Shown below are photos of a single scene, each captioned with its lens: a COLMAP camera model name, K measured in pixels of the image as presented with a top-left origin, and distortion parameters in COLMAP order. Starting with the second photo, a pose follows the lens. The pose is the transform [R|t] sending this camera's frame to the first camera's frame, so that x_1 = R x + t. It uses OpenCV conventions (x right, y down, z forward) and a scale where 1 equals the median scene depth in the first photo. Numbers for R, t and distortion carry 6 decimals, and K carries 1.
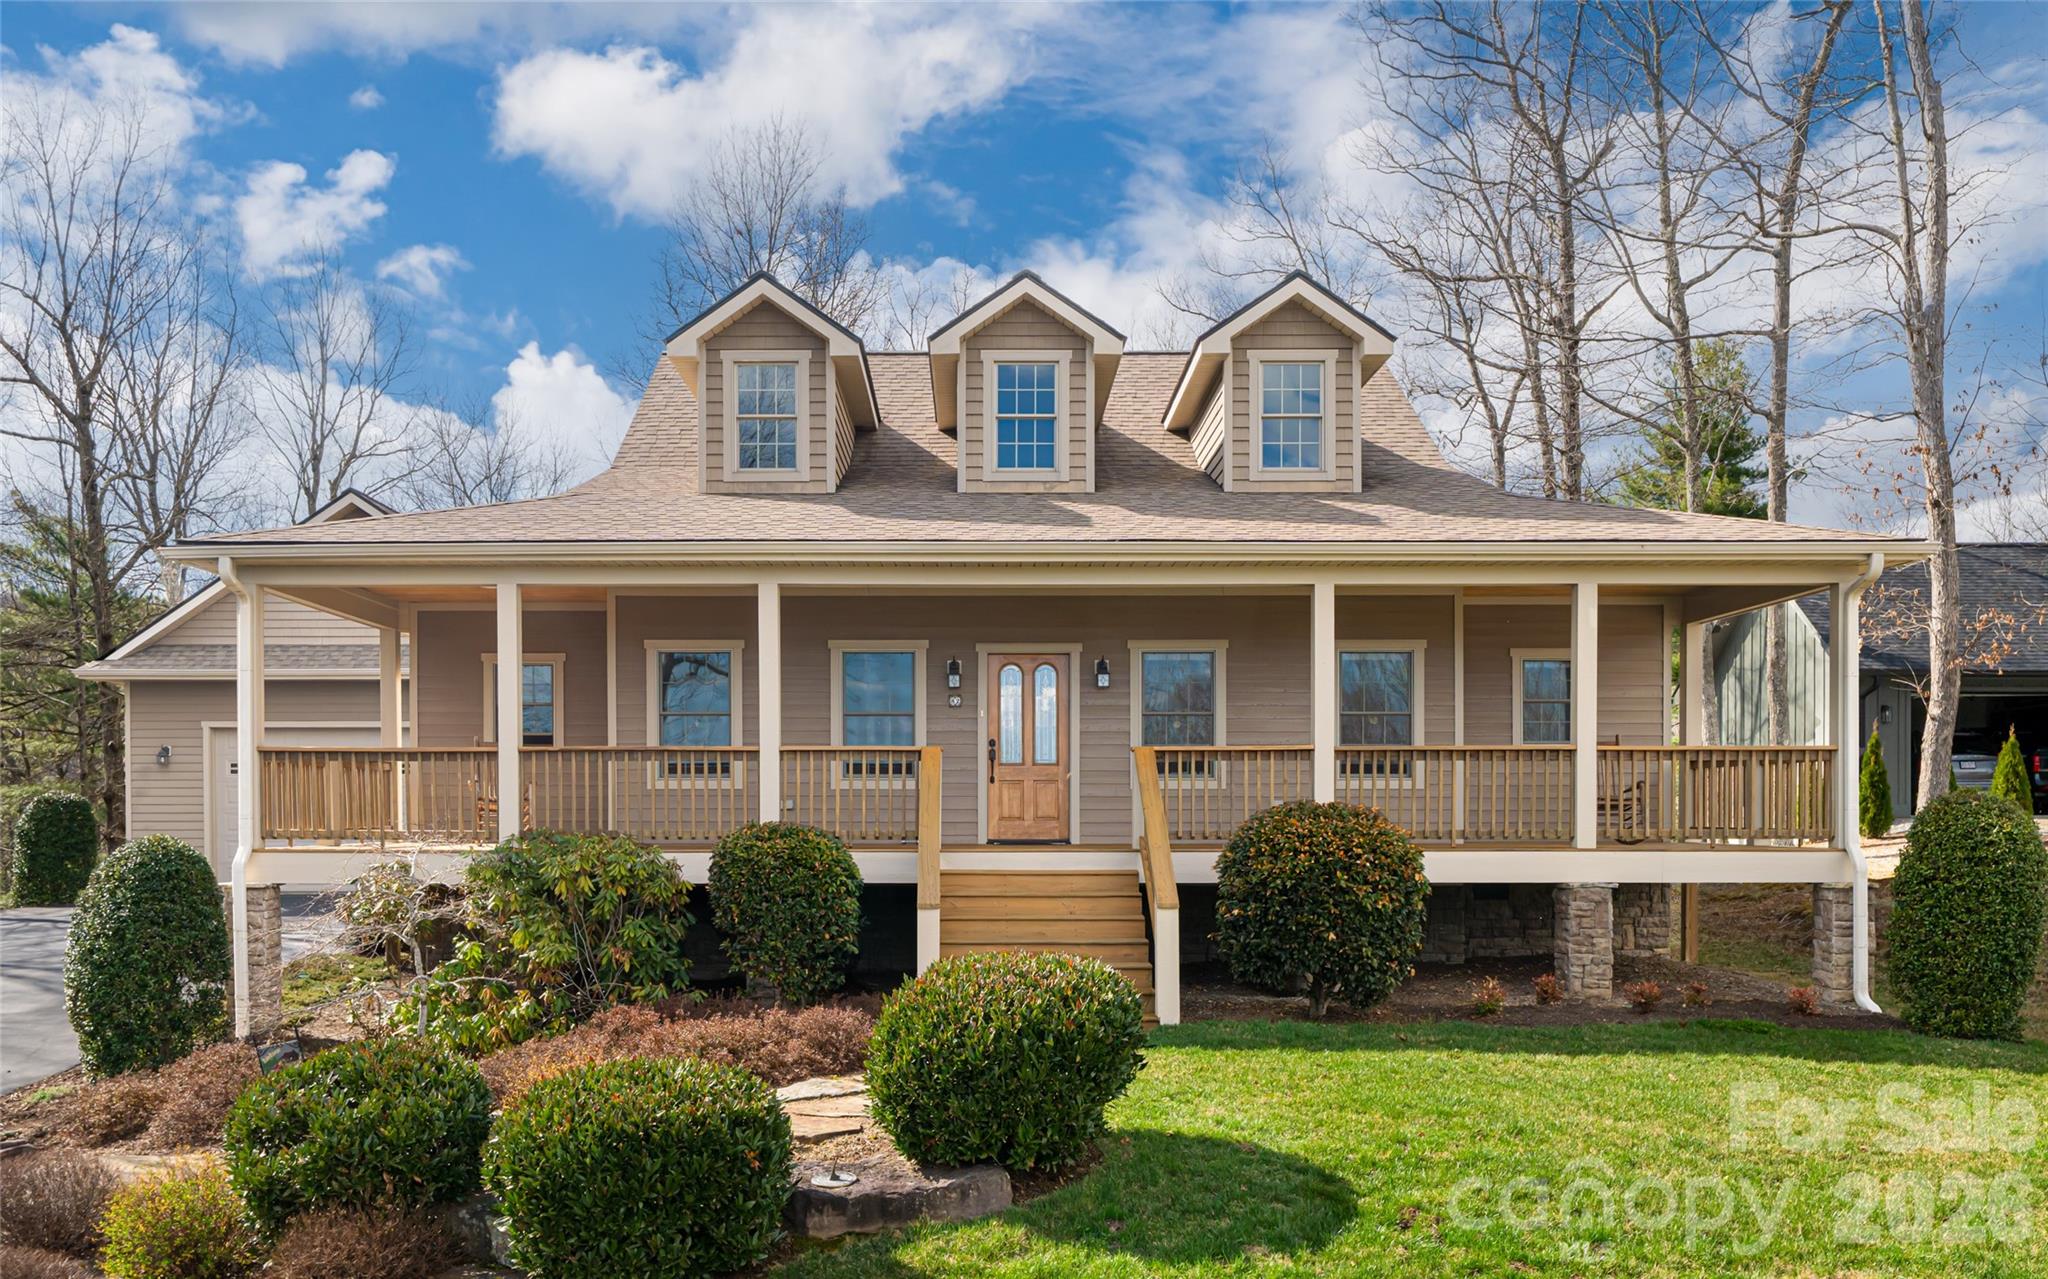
lens RADIAL K [[1239.1, 0, 908.1], [0, 1239.1, 703.5], [0, 0, 1]] dist [-0.002688, -0.001019]
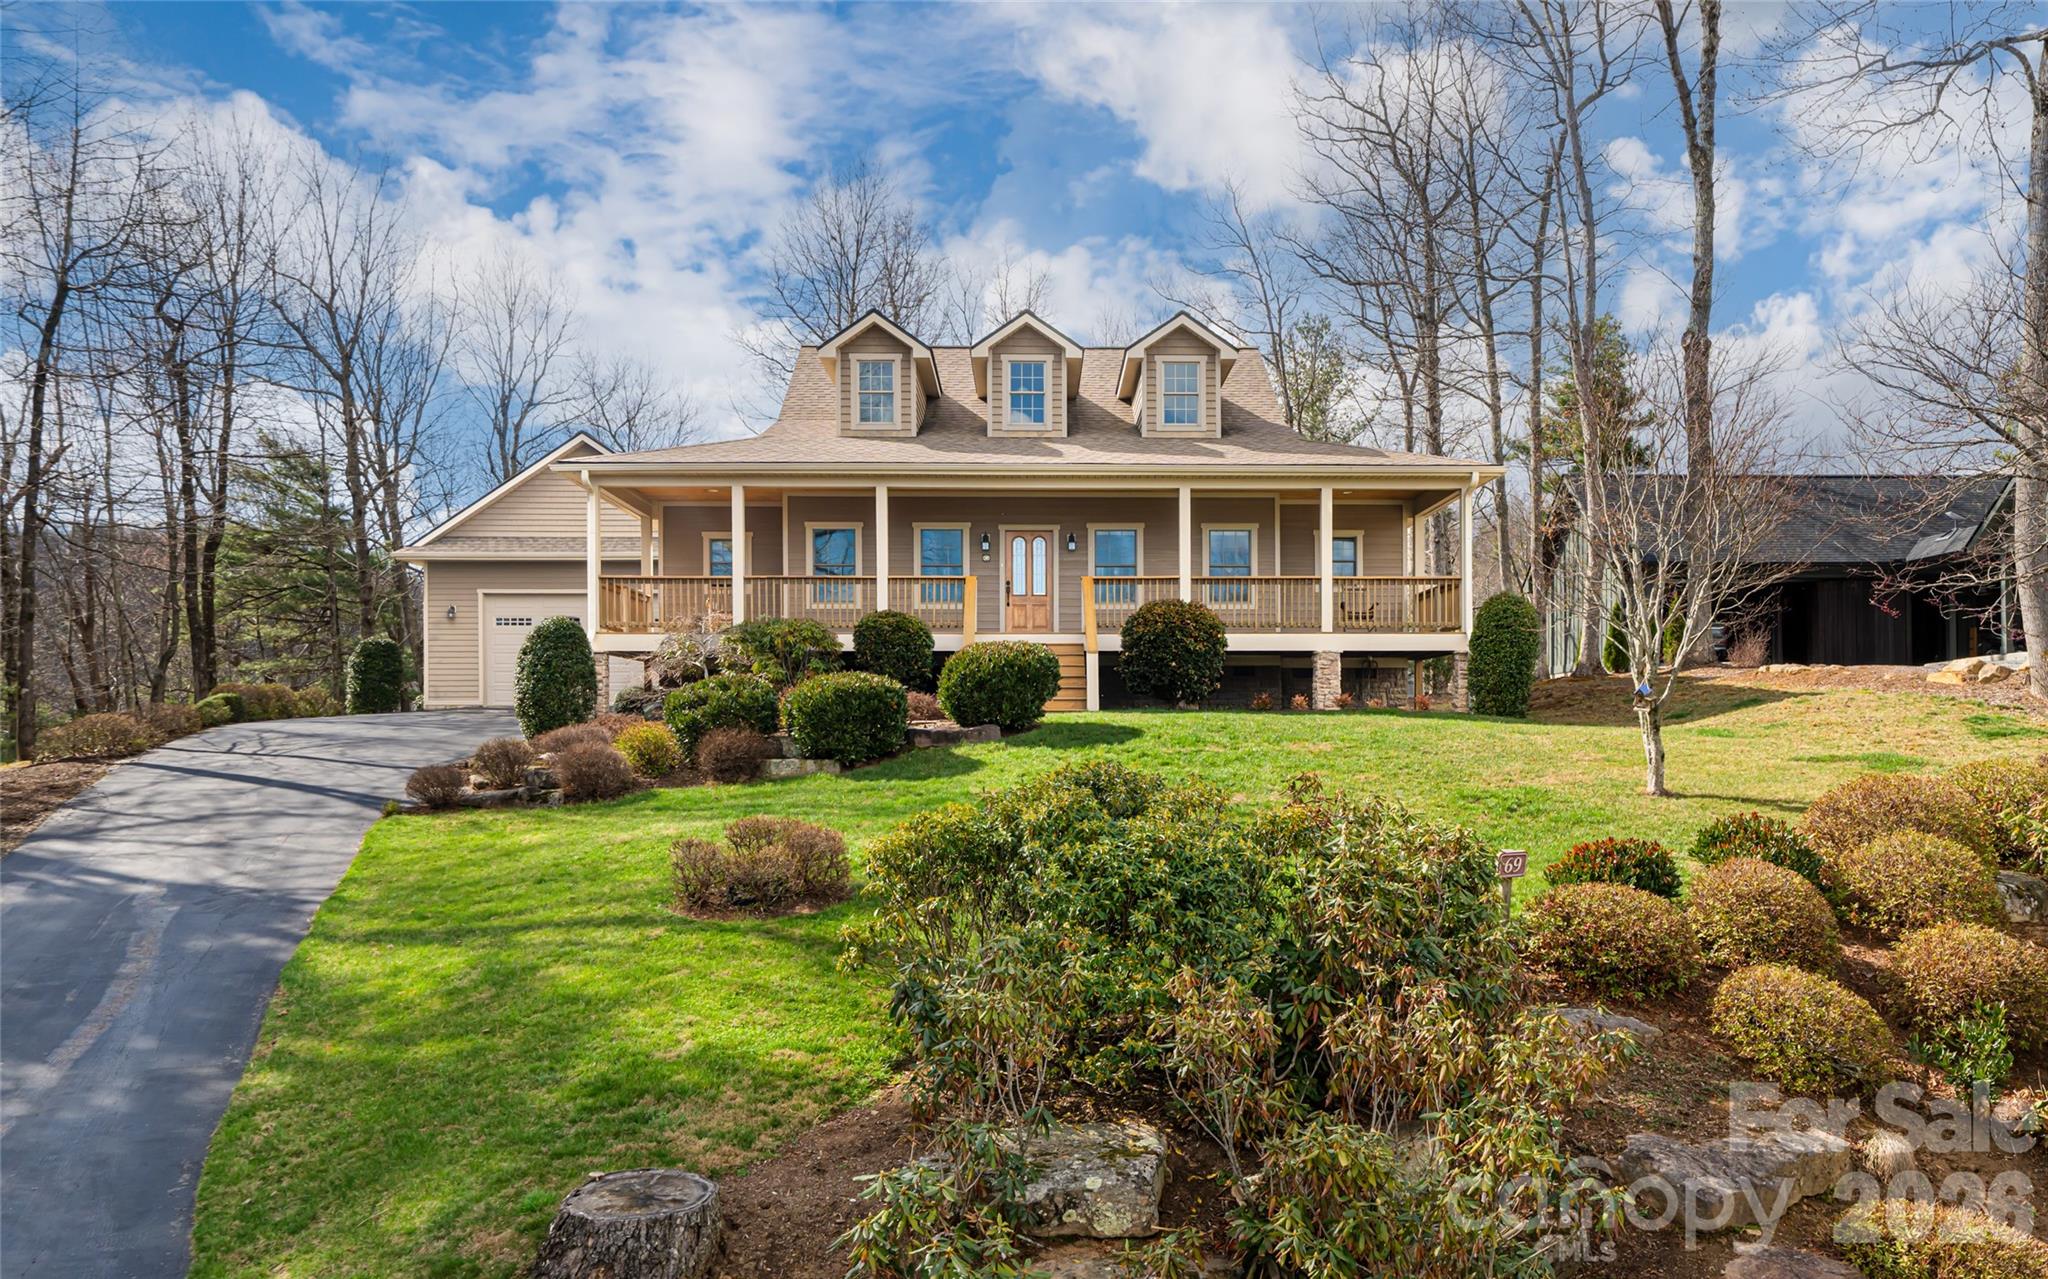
lens RADIAL K [[1248.5, 0, 1024.0], [0, 1248.5, 639.5], [0, 0, 1]] dist [-0.000139, 0.000075]
pose [[0.998911, -0.001841, 0.046616, 0.009395], [0.002016, 0.999991, -0.003703, 0.117968], [-0.046609, 0.003793, 0.998906, -0.735809]]
